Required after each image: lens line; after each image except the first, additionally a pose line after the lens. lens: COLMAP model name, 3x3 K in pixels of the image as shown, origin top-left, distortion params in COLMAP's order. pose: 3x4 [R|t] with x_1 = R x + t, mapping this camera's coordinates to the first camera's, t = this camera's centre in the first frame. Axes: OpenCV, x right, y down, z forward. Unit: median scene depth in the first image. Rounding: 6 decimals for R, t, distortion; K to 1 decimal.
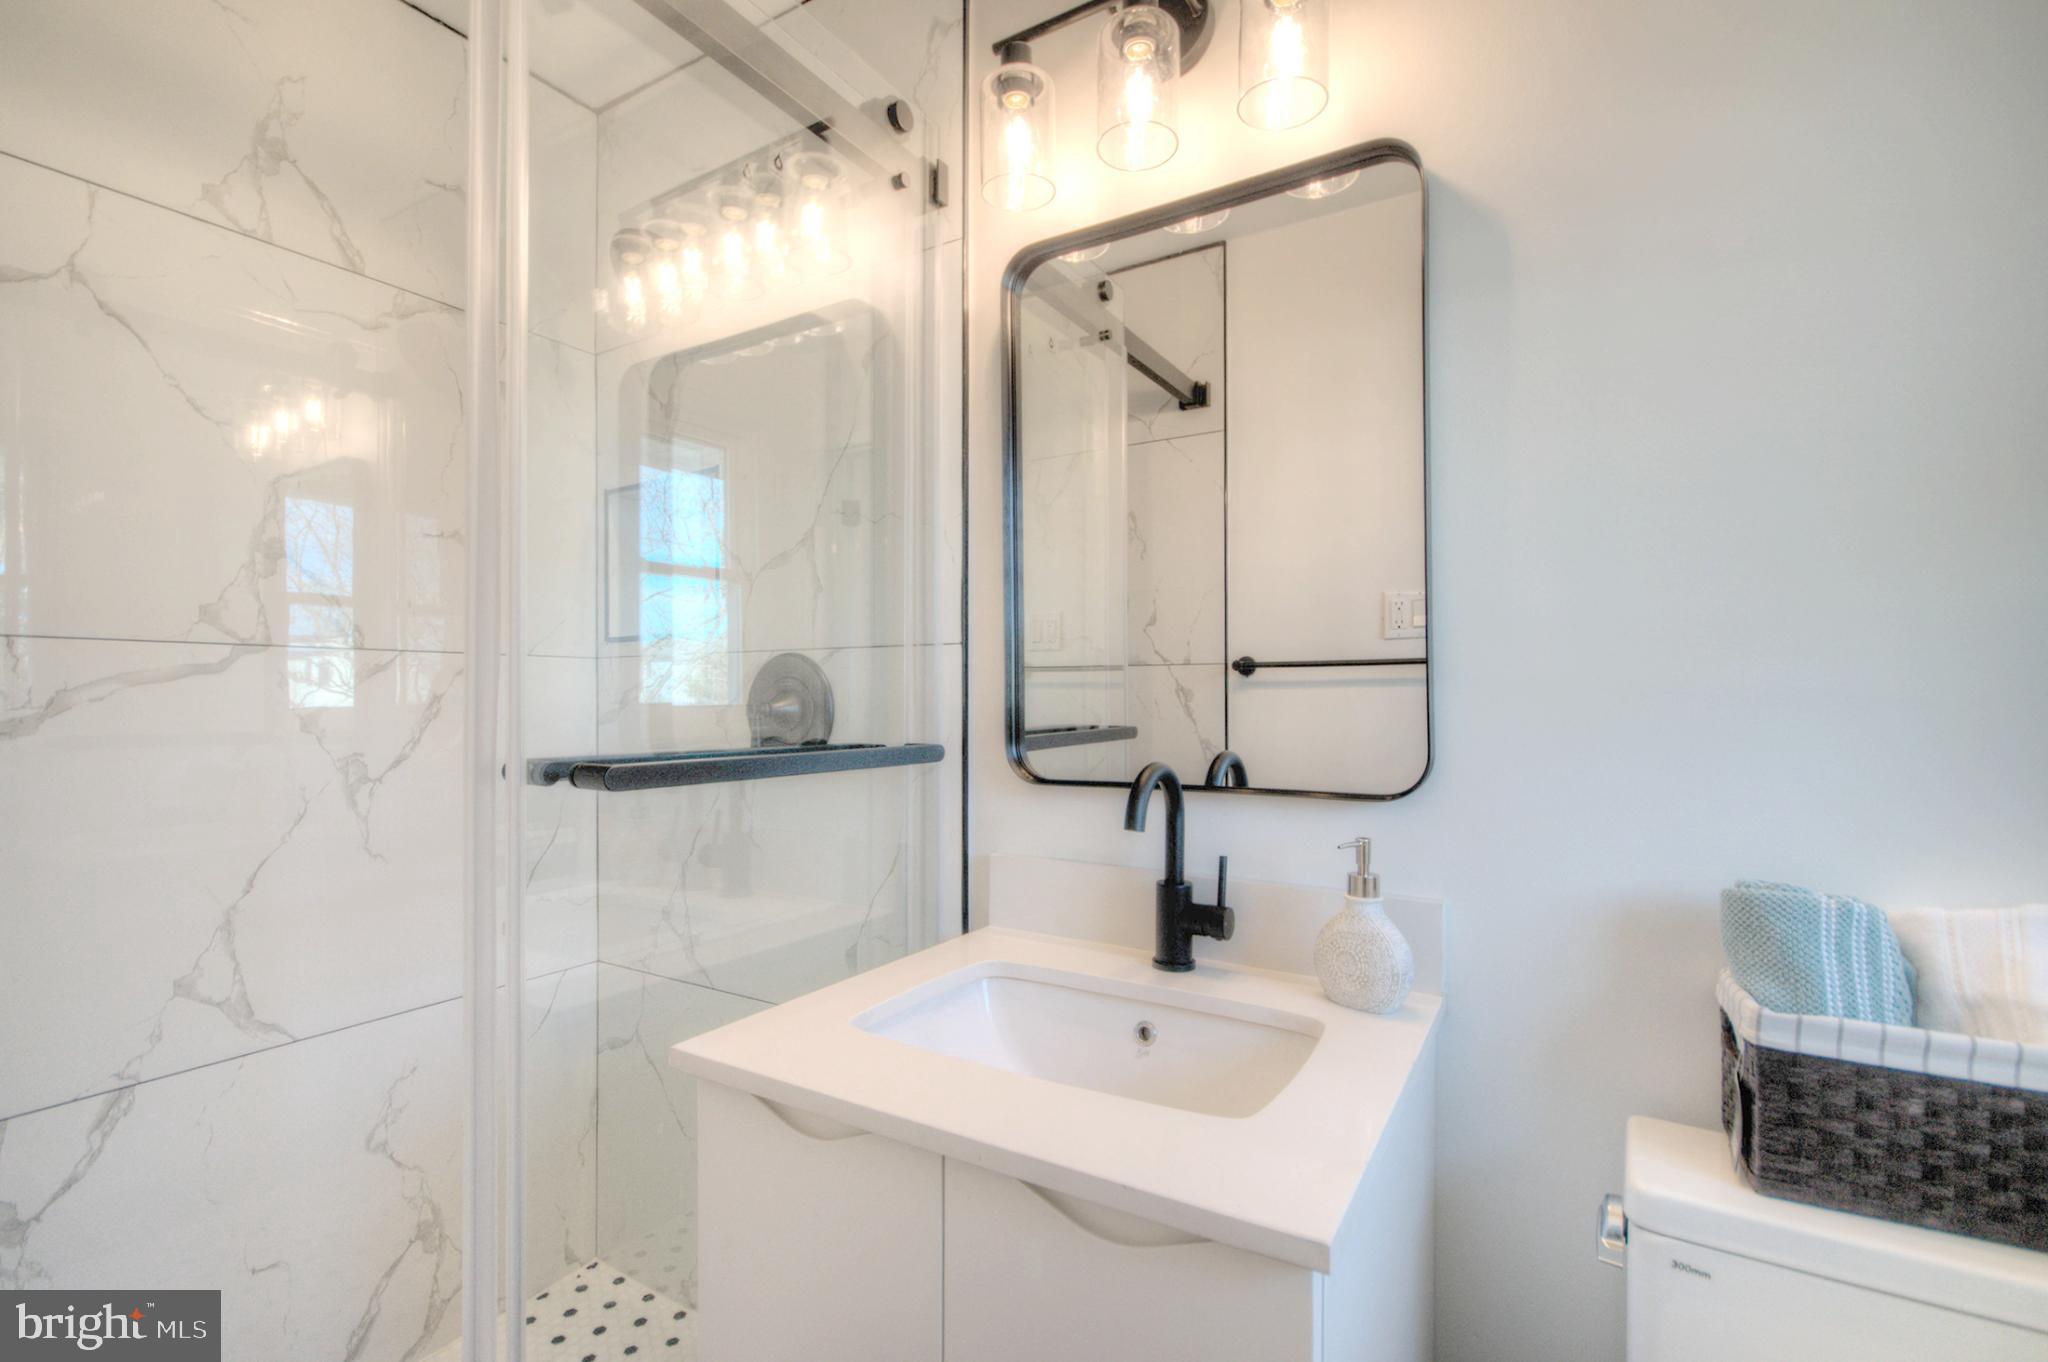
lens RADIAL K [[911.6, 0, 1022.8], [0, 911.6, 696.0], [0, 0, 1]] dist [0.008969, -0.000533]
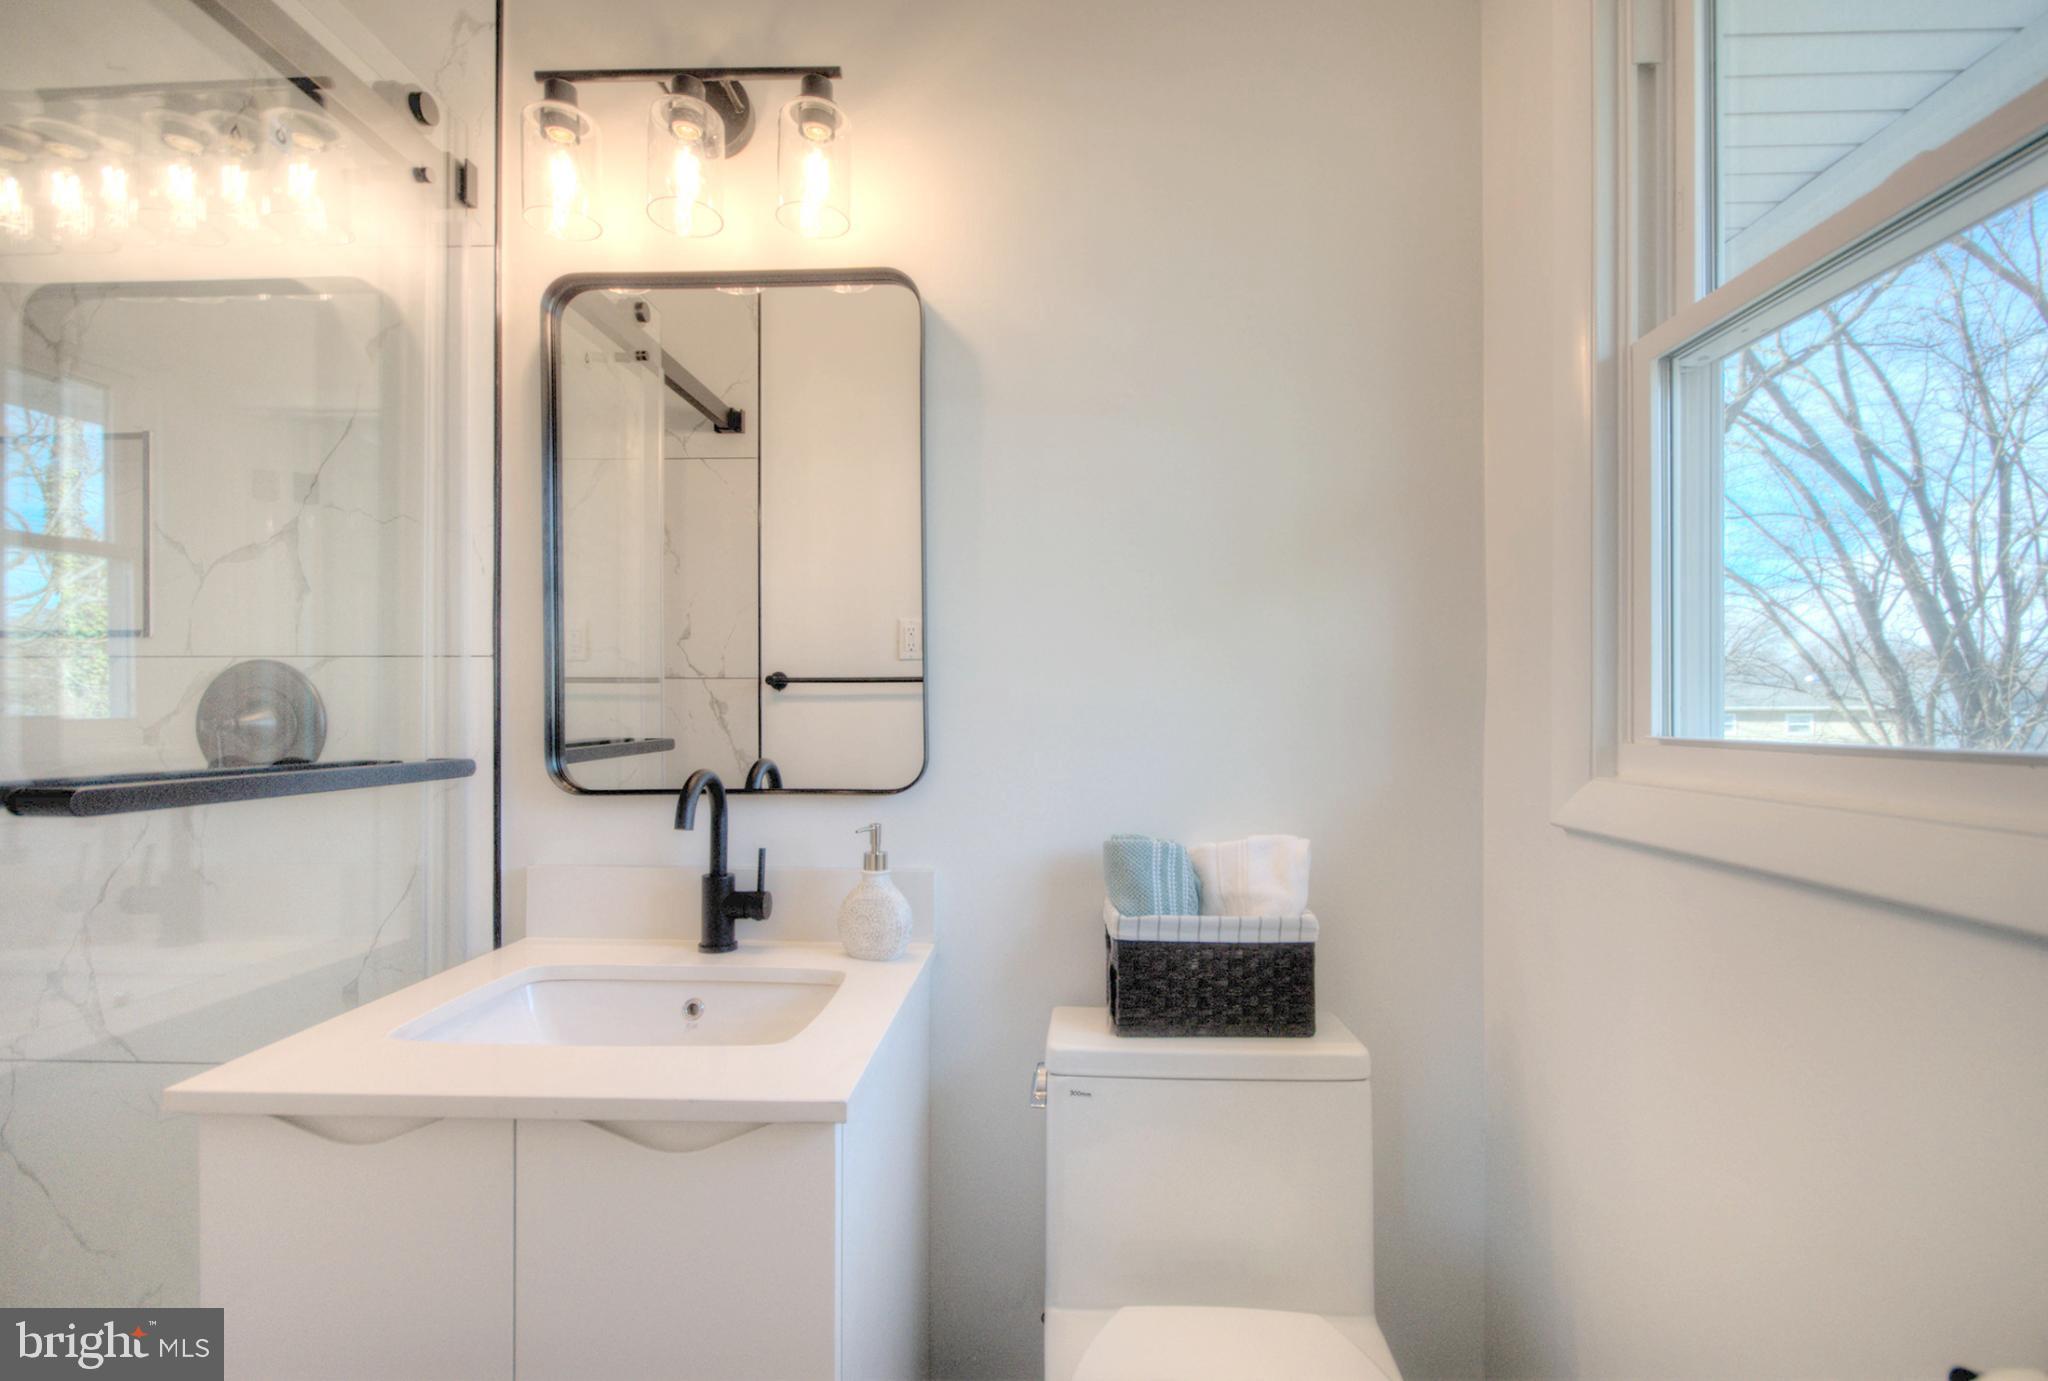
lens RADIAL K [[904.0, 0, 1026.1], [0, 904.0, 712.9], [0, 0, 1]] dist [-0.022604, 0.000612]
pose [[0.872291, -0.000823, 0.488986, -0.039935], [-0.002554, 0.999977, 0.006240, -0.004258], [-0.488980, -0.006692, 0.872269, -0.135169]]
